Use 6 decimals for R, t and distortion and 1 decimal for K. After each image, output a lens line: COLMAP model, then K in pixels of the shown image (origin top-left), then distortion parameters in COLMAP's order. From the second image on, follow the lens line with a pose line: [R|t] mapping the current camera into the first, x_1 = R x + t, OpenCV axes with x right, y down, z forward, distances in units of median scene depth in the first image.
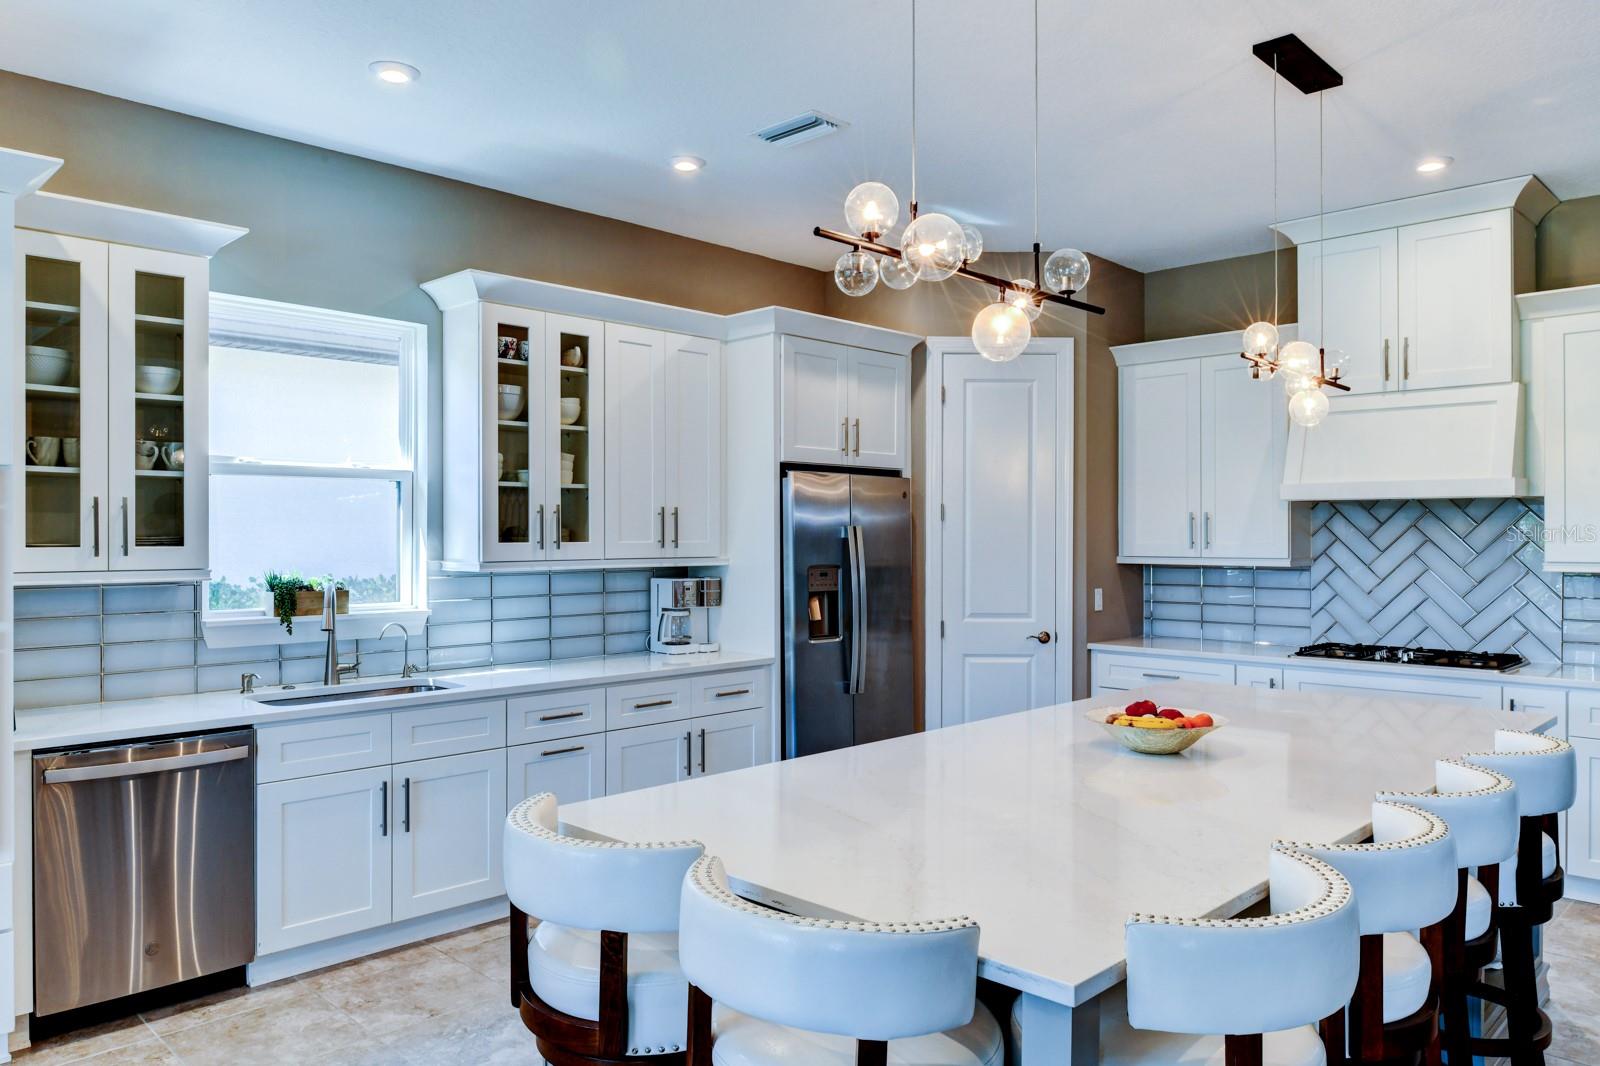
lens RADIAL K [[1115.1, 0, 809.0], [0, 1115.1, 535.1], [0, 0, 1]] dist [-0.007431, -0.006331]
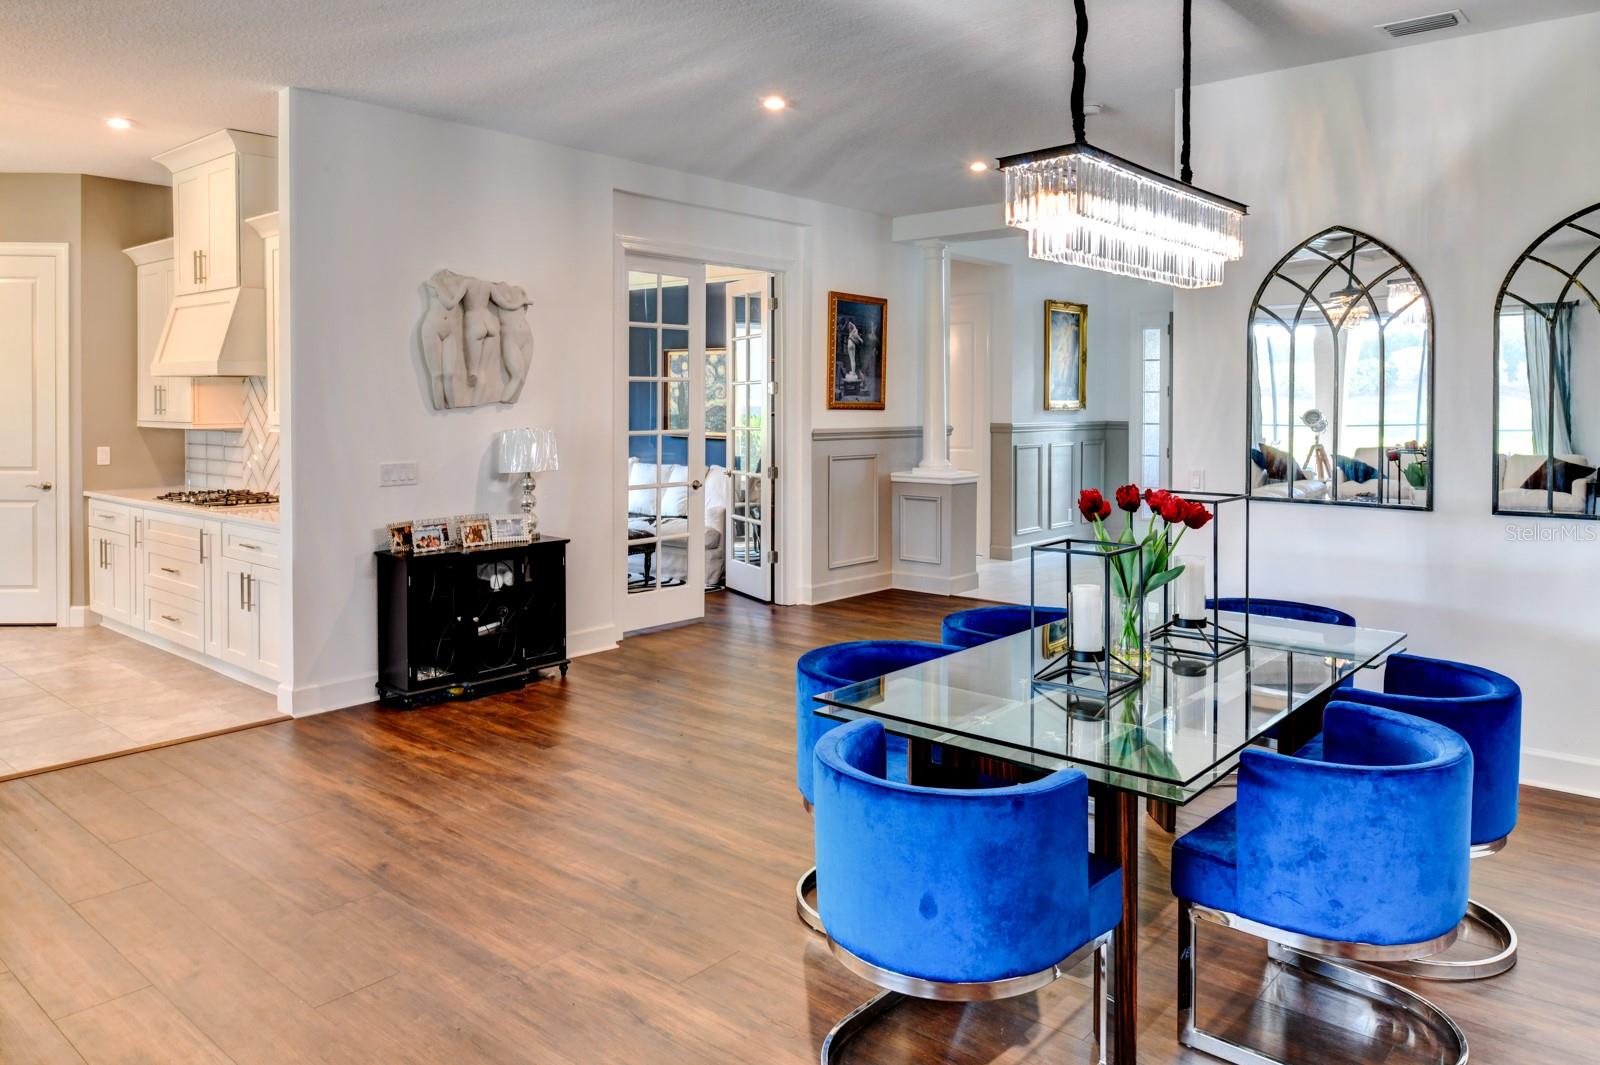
lens RADIAL K [[1115.1, 0, 820.0], [0, 1115.1, 428.0], [0, 0, 1]] dist [-0.007431, -0.006331]
pose [[0.997546, -0.000857, 0.070003, 1.189347], [-0.000864, 0.999698, 0.024546, -0.004409], [-0.070003, -0.024546, 0.997245, -0.337571]]
